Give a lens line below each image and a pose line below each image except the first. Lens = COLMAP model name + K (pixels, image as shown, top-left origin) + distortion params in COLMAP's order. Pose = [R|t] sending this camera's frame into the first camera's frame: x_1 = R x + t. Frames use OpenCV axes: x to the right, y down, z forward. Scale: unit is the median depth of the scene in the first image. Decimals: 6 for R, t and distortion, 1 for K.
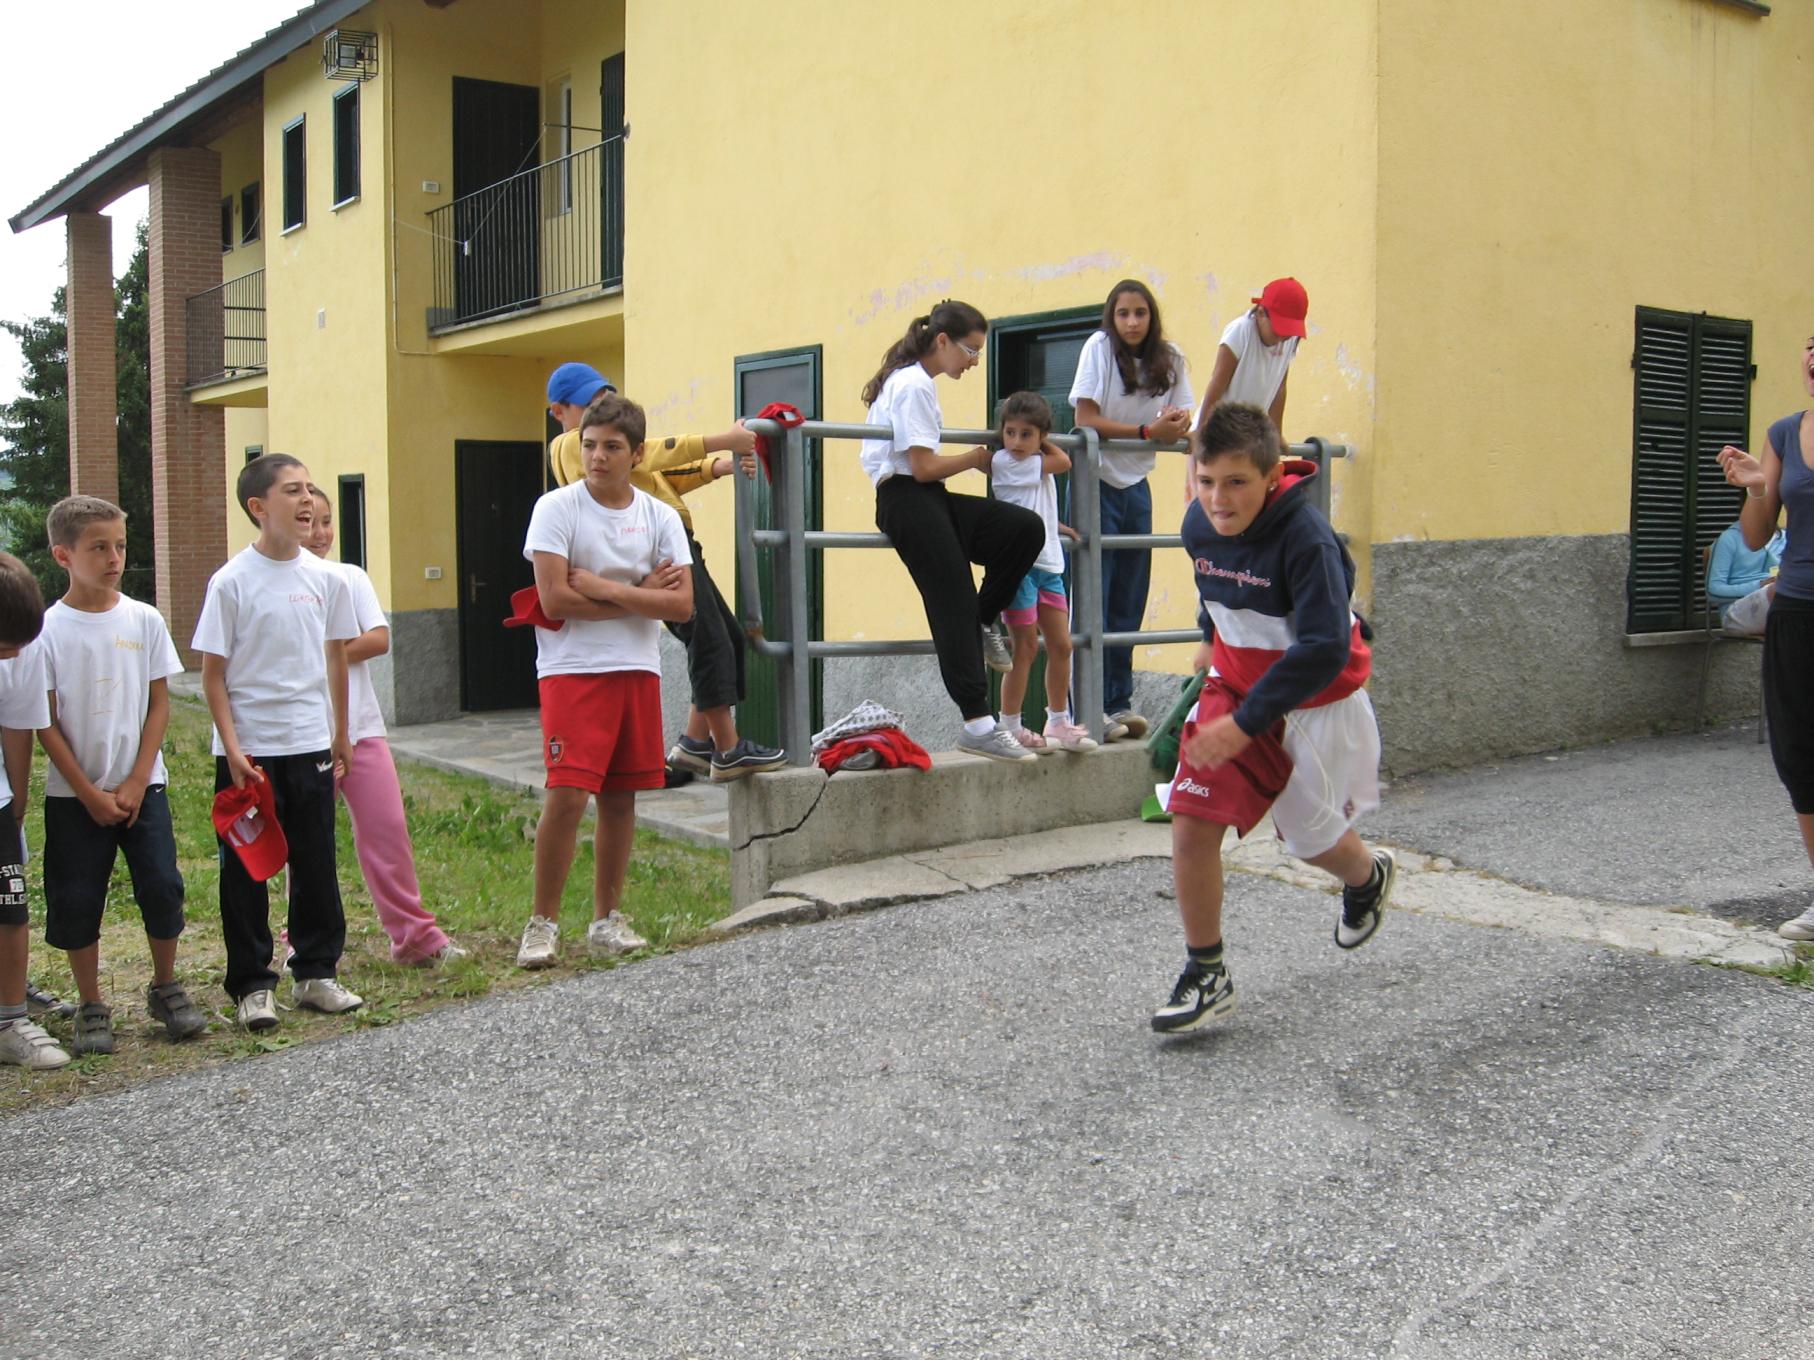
lens RADIAL K [[1876.2, 0, 922.1], [0, 1876.2, 676.7], [0, 0, 1]] dist [-0.135955, 0.066651]
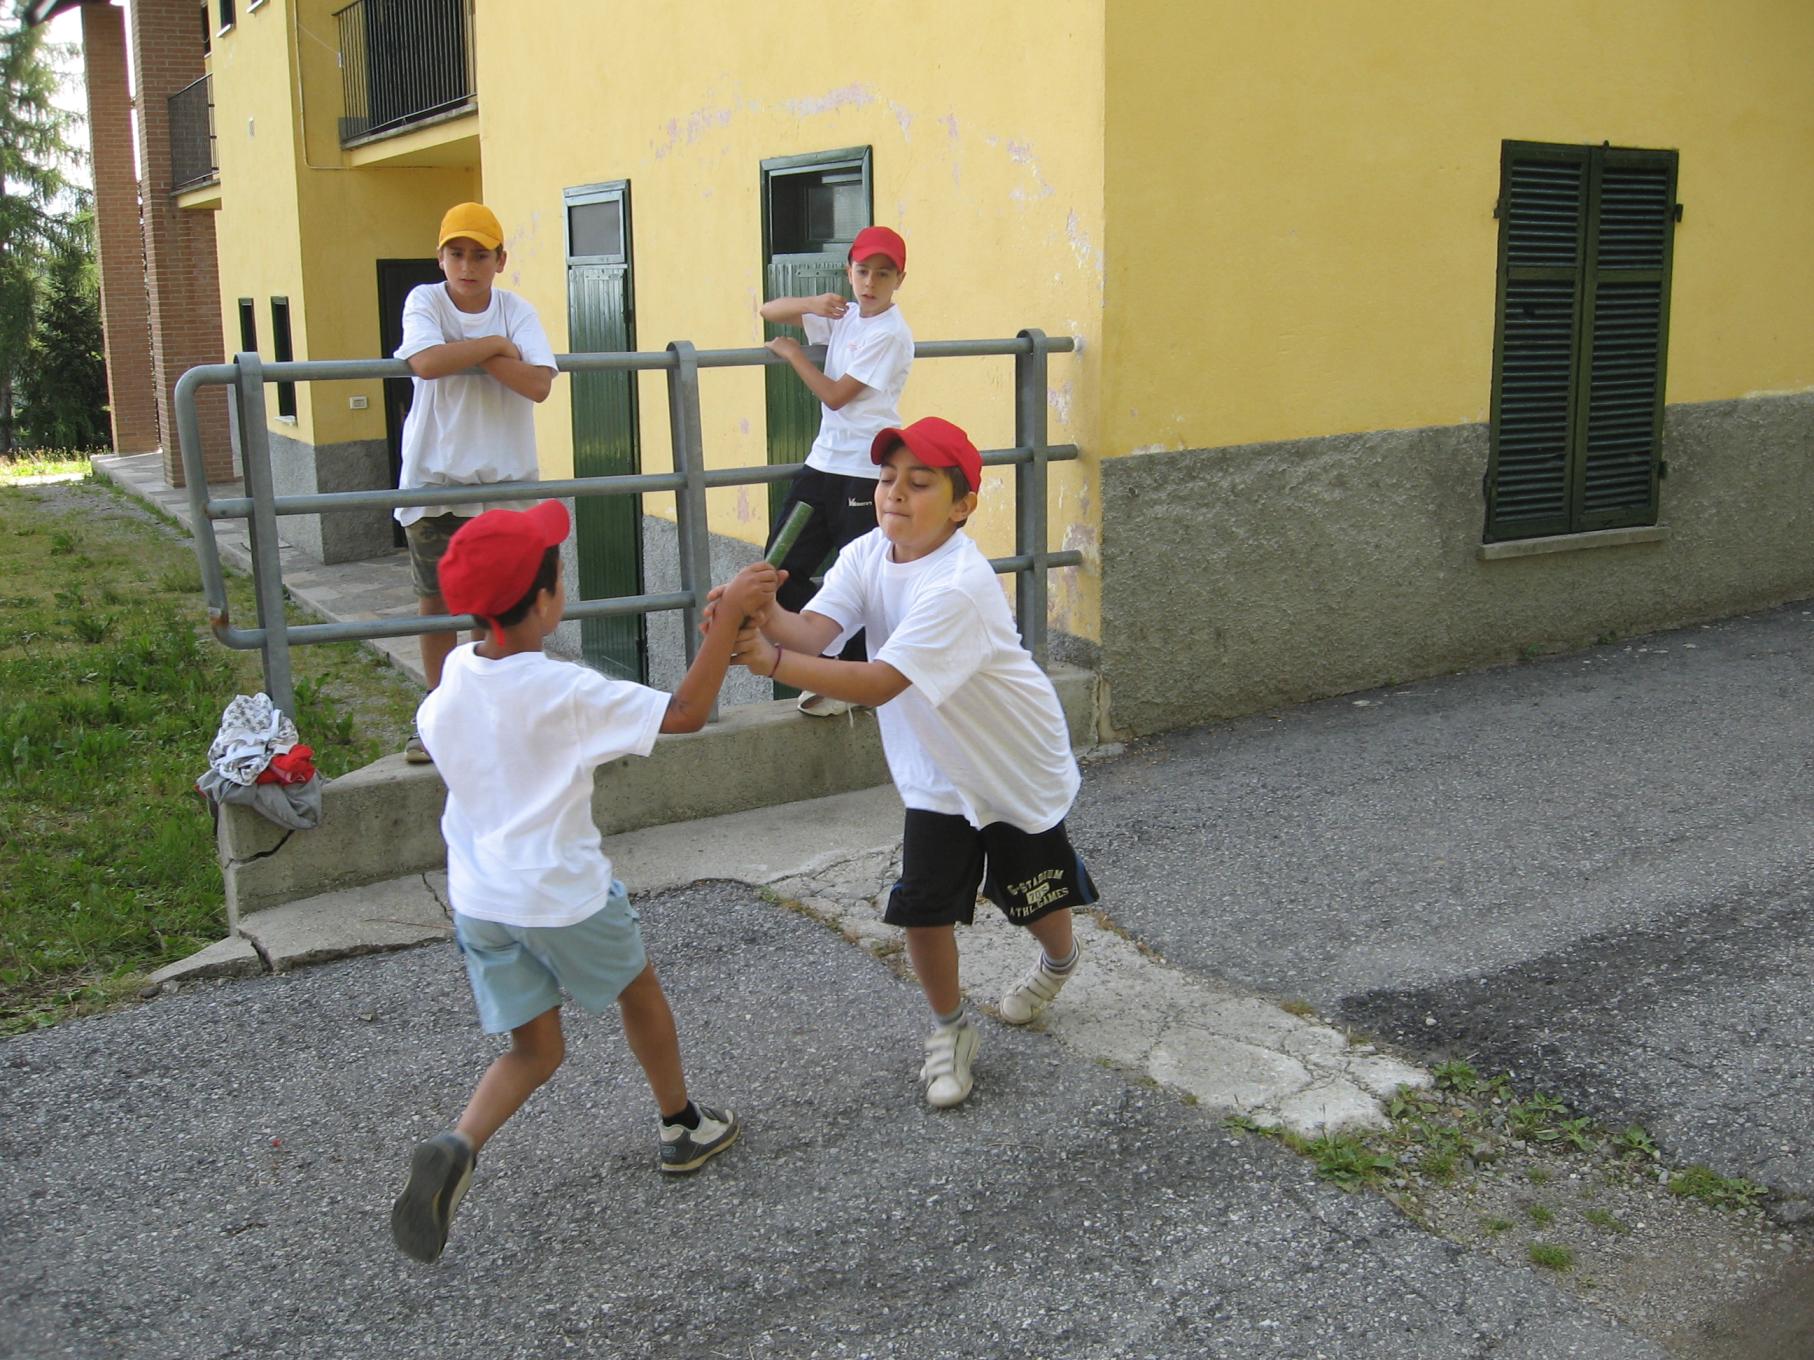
lens RADIAL K [[1875.3, 0, 928.2], [0, 1875.3, 678.4], [0, 0, 1]] dist [-0.135313, 0.066955]
pose [[0.995630, 0.009713, -0.092880, 0.349410], [0.002657, 0.991227, 0.132143, -0.121878], [0.093349, -0.131812, 0.986870, 0.241257]]
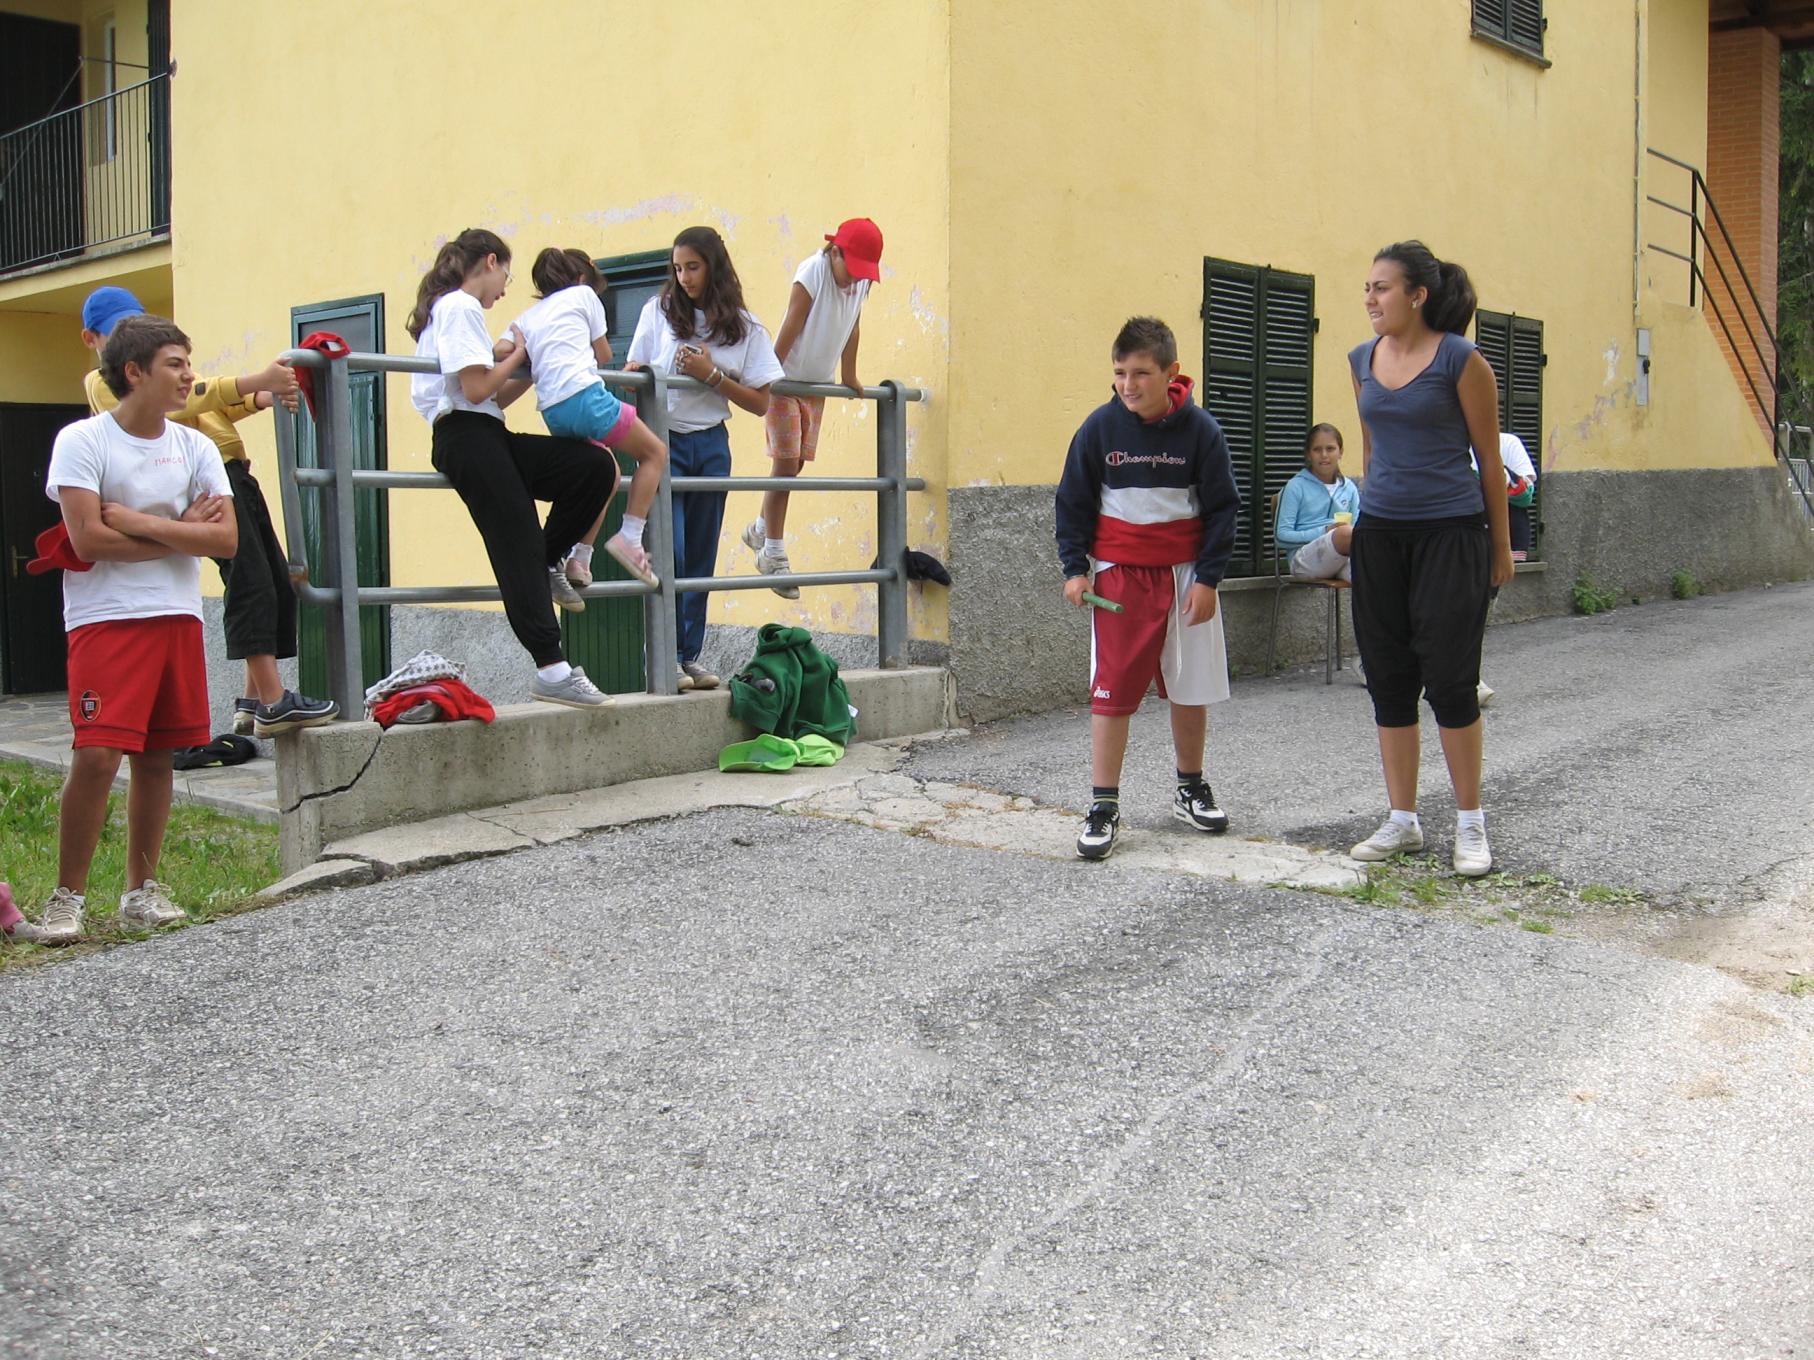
lens RADIAL K [[1876.2, 0, 922.1], [0, 1876.2, 676.7], [0, 0, 1]] dist [-0.135955, 0.066651]
pose [[0.976458, -0.022405, 0.214543, 0.016963], [0.020126, 0.999715, 0.012804, 0.022900], [-0.214768, -0.008184, 0.976631, 0.039555]]
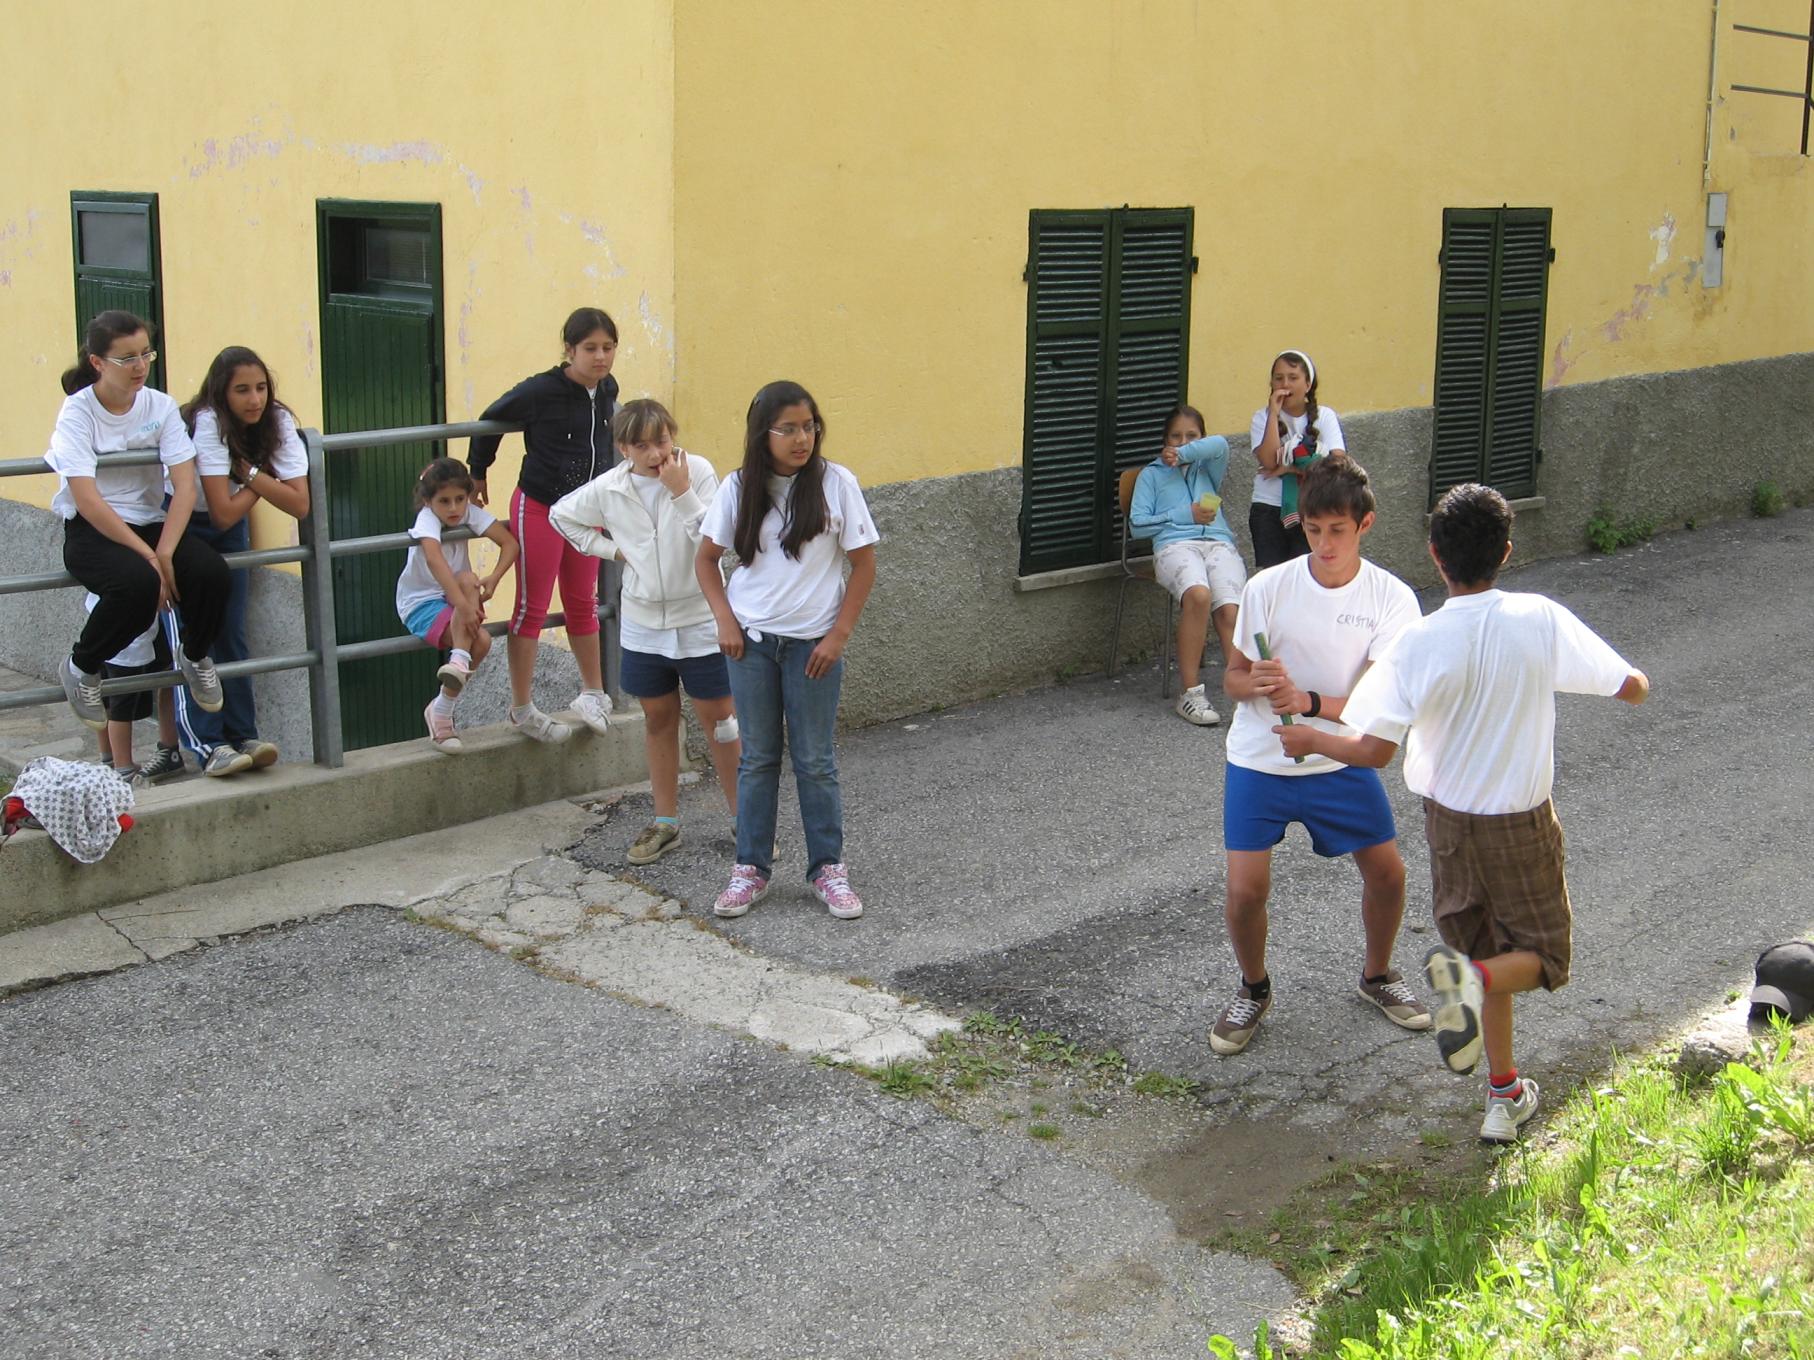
lens RADIAL K [[2435.4, 0, 942.6], [0, 2435.4, 701.4], [0, 0, 1]] dist [-0.136511, 0.028428]
pose [[0.990160, -0.017241, 0.138871, 0.294637], [-0.003244, 0.989287, 0.145948, -0.224824], [-0.139899, -0.144963, 0.979497, -0.281347]]
